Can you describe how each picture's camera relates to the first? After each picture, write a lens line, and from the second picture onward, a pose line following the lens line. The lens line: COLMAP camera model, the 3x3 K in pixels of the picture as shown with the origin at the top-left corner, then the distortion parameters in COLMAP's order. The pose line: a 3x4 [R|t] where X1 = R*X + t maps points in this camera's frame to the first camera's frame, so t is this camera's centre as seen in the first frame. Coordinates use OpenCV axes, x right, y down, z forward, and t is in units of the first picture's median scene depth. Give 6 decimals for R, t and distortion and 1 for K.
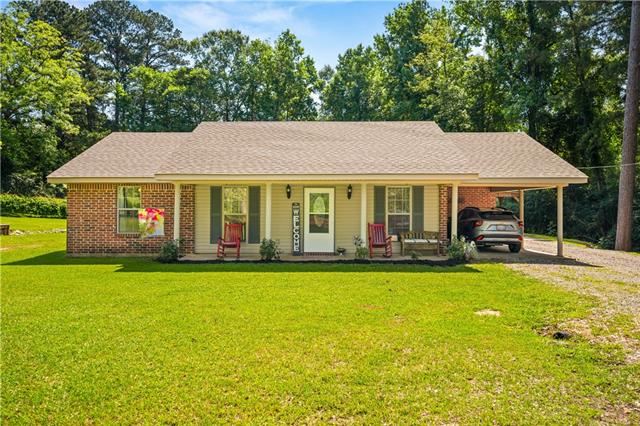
lens RADIAL K [[506.6, 0, 320.0], [0, 506.6, 213.0], [0, 0, 1]] dist [-0.011230, -0.002671]
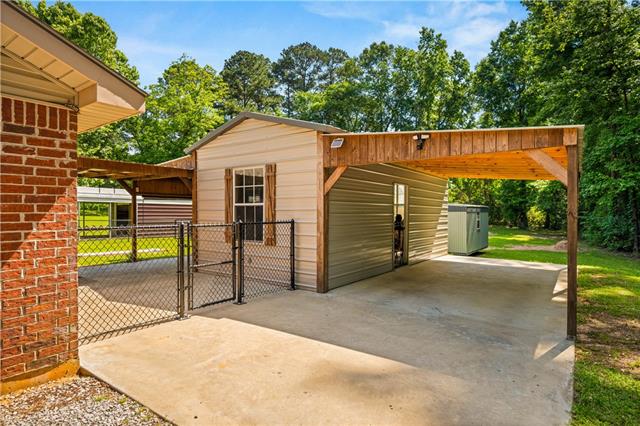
lens RADIAL K [[358.1, 0, 320.0], [0, 358.1, 213.0], [0, 0, 1]] dist [-0.024998, 0.000286]
pose [[0.837193, -0.001304, -0.546907, 0.133915], [0.000602, 0.999999, -0.001463, -0.002640], [0.546908, 0.000896, 0.837192, 0.319885]]
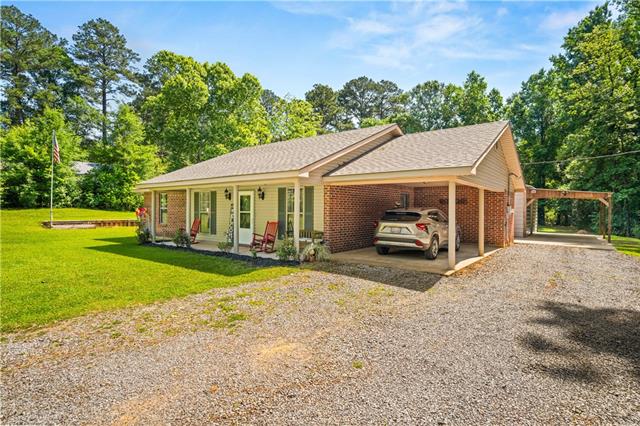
lens RADIAL K [[330.1, 0, 317.1], [0, 330.1, 216.4], [0, 0, 1]] dist [0.017784, -0.020281]
pose [[0.811394, 0.014735, -0.584314, 0.112030], [-0.009929, 0.999885, 0.011426, 0.000012], [0.584415, -0.003469, 0.811447, 0.086752]]
